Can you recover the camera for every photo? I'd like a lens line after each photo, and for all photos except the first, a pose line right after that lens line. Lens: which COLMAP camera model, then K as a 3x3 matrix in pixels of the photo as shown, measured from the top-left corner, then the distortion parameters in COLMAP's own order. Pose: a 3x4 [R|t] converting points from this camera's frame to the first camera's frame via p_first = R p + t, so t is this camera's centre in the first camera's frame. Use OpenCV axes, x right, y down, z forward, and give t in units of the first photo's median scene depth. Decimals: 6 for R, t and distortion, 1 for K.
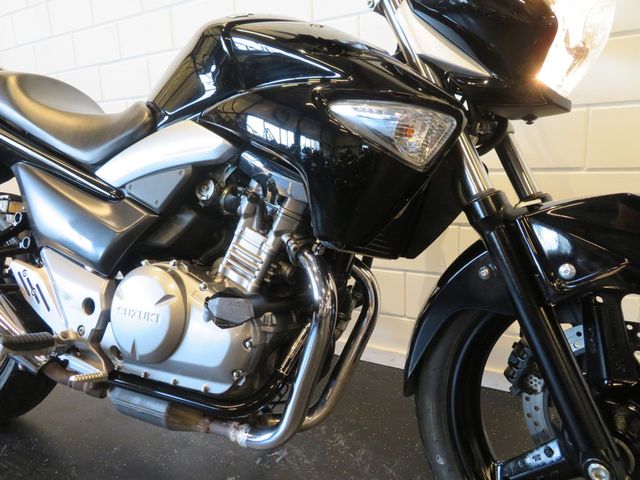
lens RADIAL K [[462.7, 0, 320.5], [0, 462.7, 241.2], [0, 0, 1]] dist [0.003023, 0.004794]
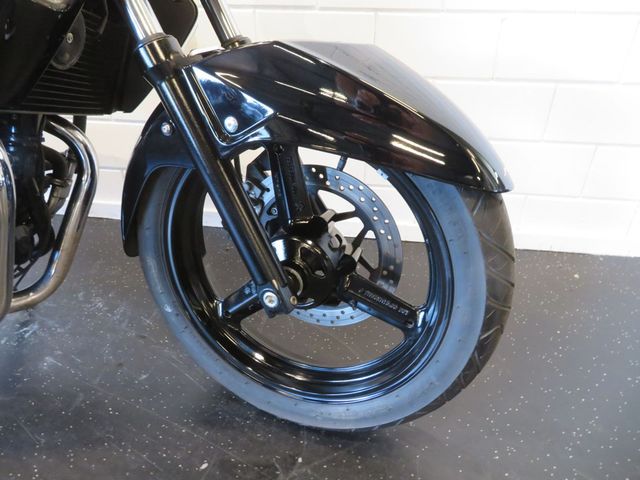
lens RADIAL K [[462.7, 0, 321.2], [0, 462.7, 241.4], [0, 0, 1]] dist [0.003023, 0.004794]
pose [[0.922751, -0.149170, 0.355356, 0.224138], [0.025757, 0.943864, 0.329329, -0.015450], [-0.384534, -0.294736, 0.874794, -0.022869]]
